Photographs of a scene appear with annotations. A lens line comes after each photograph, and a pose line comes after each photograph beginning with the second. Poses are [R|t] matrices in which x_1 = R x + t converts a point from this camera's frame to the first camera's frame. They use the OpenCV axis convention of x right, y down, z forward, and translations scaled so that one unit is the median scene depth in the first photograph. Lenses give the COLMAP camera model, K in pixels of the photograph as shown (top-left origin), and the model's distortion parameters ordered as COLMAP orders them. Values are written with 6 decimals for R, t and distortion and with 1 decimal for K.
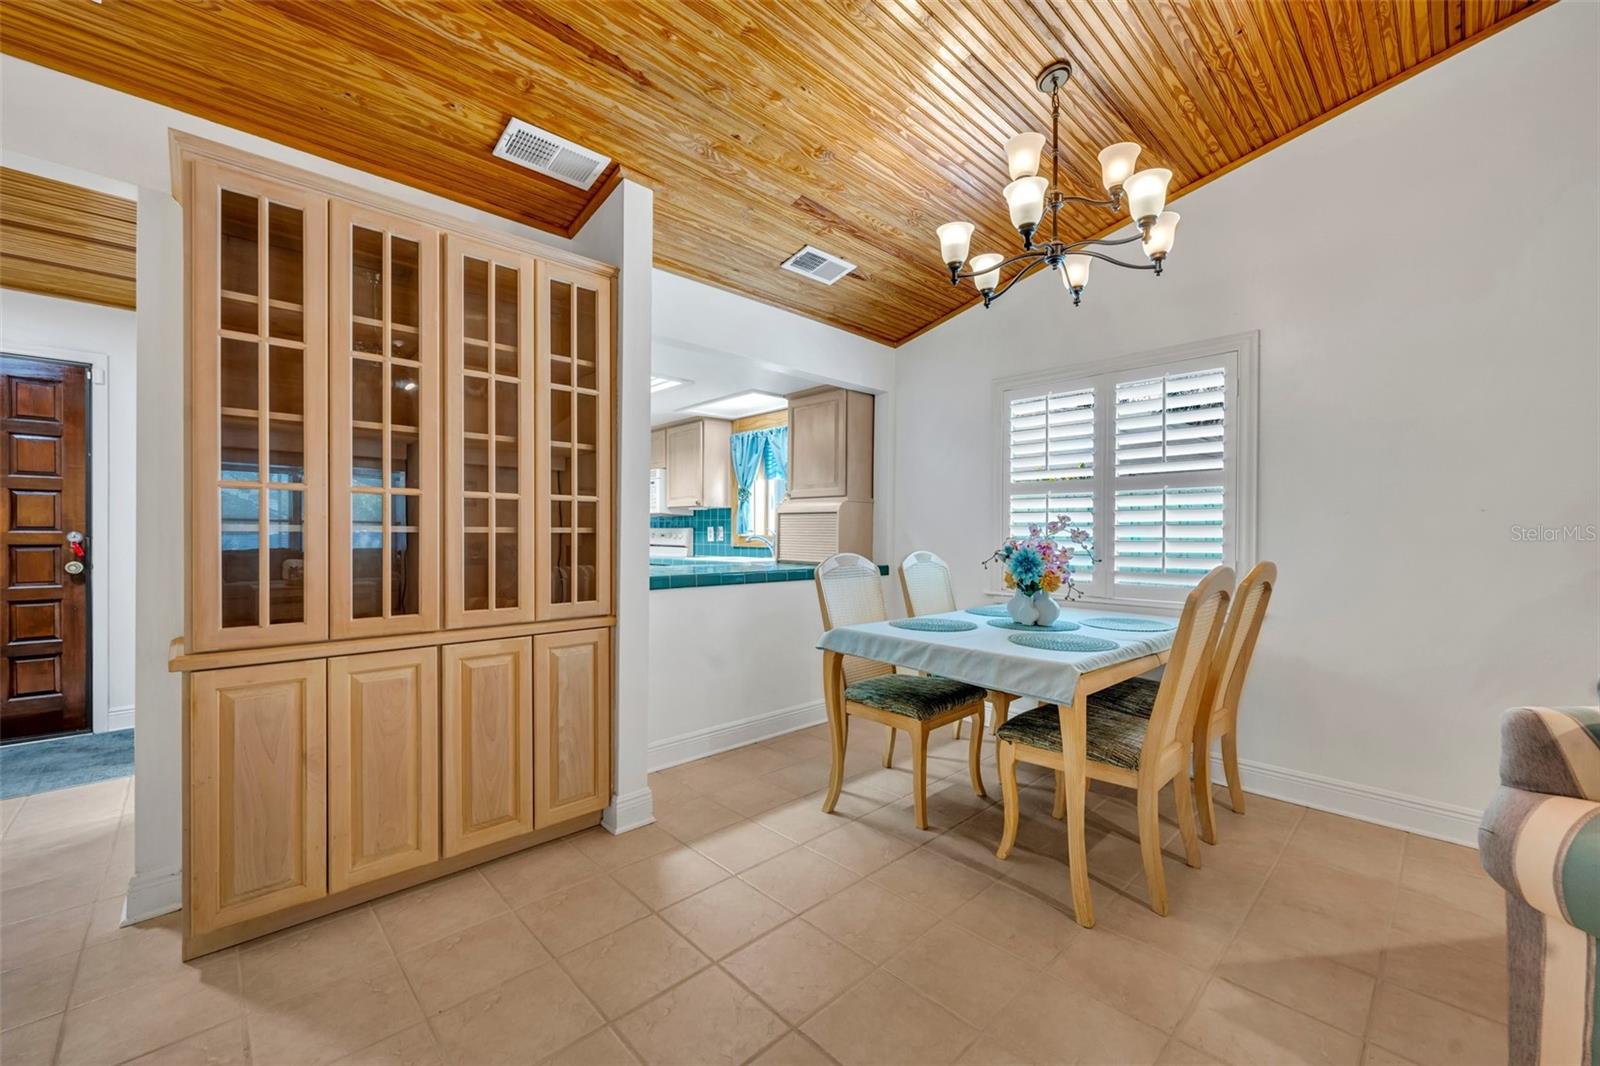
lens RADIAL K [[654.6, 0, 829.4], [0, 654.6, 534.3], [0, 0, 1]] dist [-0.000209, -0.000032]
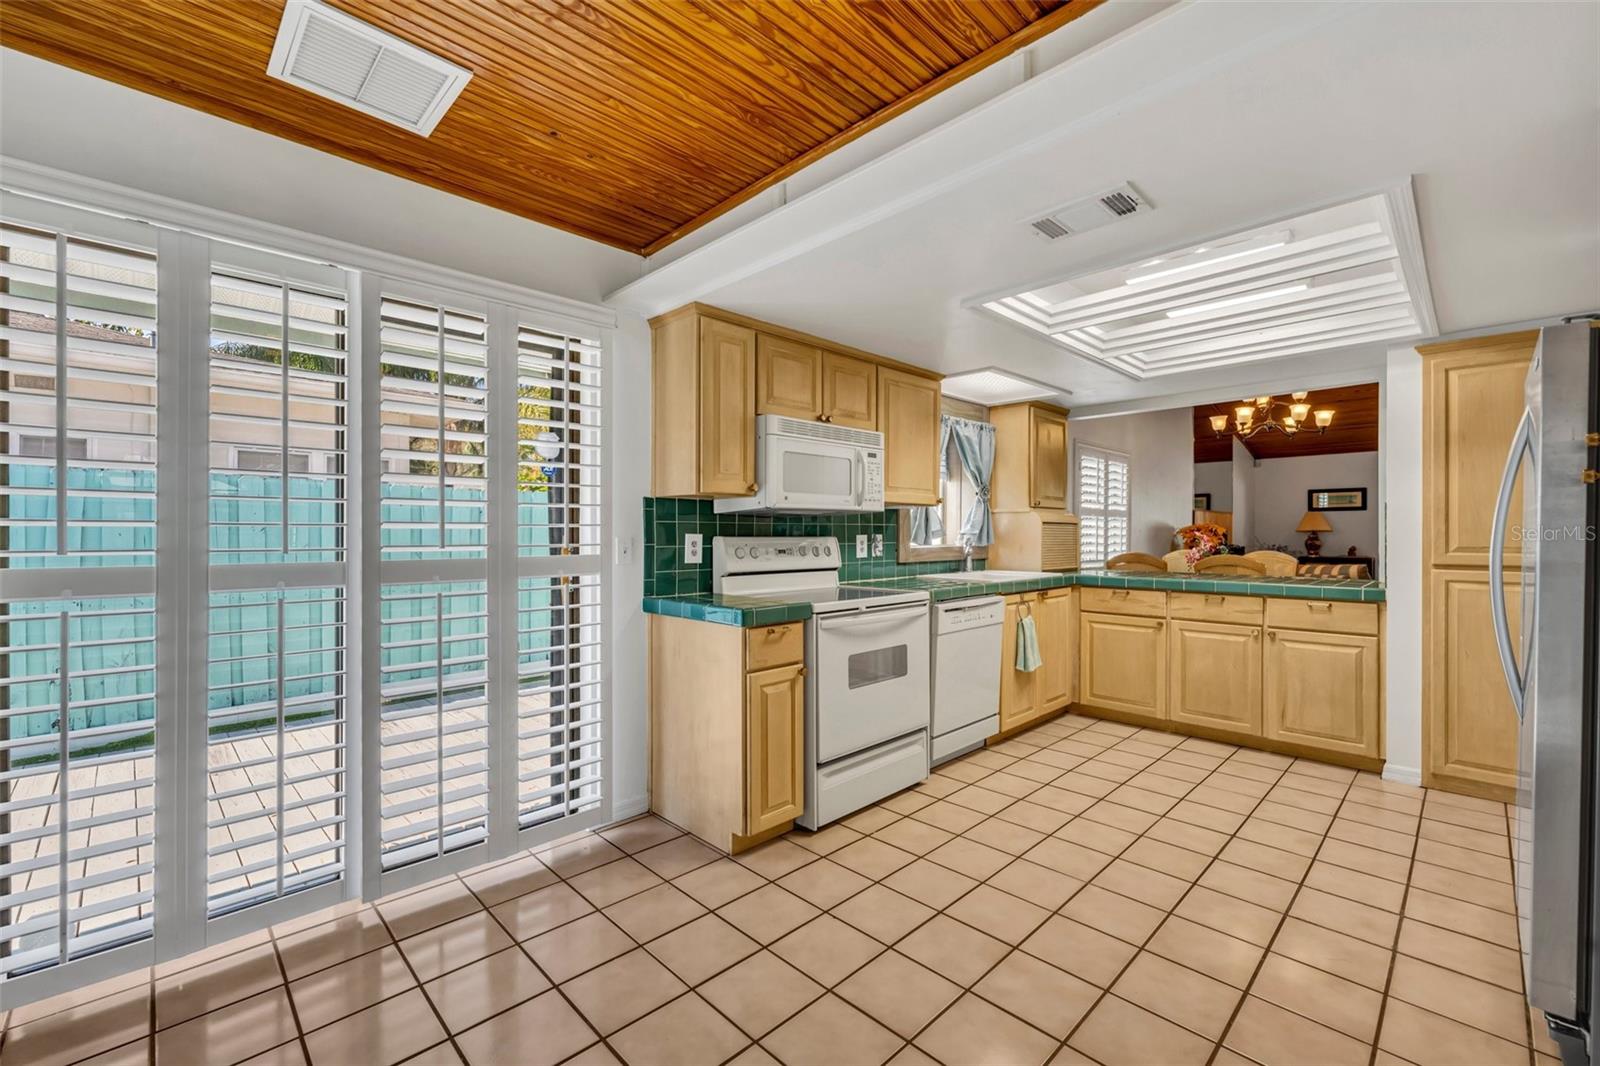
lens RADIAL K [[654.6, 0, 829.4], [0, 654.6, 534.3], [0, 0, 1]] dist [-0.000209, -0.000032]
pose [[-0.026897, -0.002827, 0.999634, -1.112603], [0.003872, 0.999988, 0.002932, -0.019098], [-0.999631, 0.003949, -0.026886, 1.428454]]
